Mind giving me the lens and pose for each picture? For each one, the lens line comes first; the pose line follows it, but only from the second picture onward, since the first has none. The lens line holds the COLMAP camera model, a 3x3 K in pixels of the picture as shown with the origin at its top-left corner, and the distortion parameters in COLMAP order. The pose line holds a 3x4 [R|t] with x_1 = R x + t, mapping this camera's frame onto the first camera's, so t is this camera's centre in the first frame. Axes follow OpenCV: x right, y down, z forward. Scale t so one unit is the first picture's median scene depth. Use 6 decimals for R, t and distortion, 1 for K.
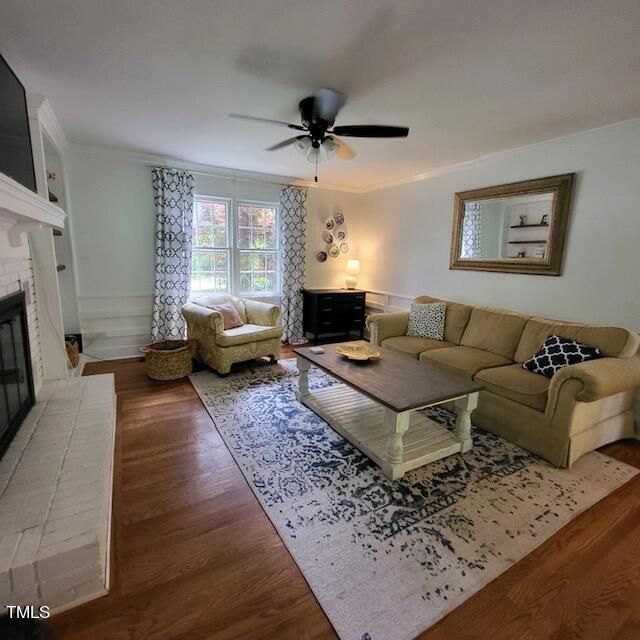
lens RADIAL K [[333.1, 0, 299.3], [0, 333.1, 312.6], [0, 0, 1]] dist [0.003658, 0.001573]
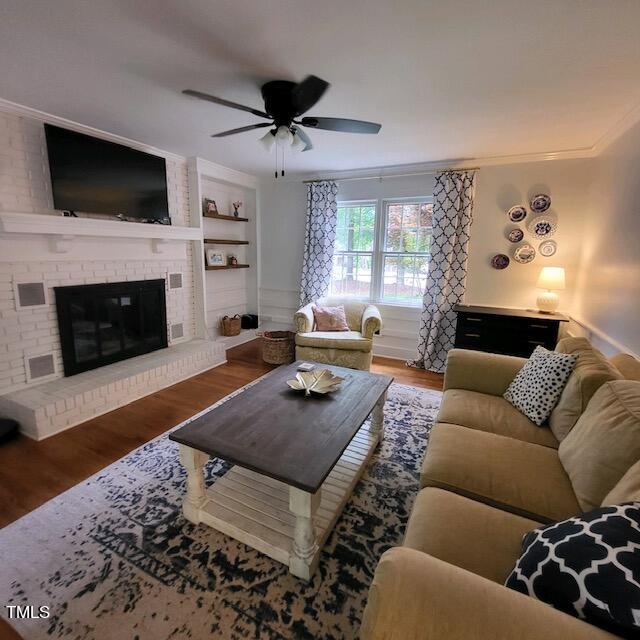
lens RADIAL K [[333.1, 0, 316.3], [0, 333.1, 315.4], [0, 0, 1]] dist [0.003658, 0.001573]
pose [[0.568292, 0.141186, -0.810624, 0.986306], [-0.143635, 0.987065, 0.071221, -0.114241], [0.810193, 0.075959, 0.581220, 0.652419]]
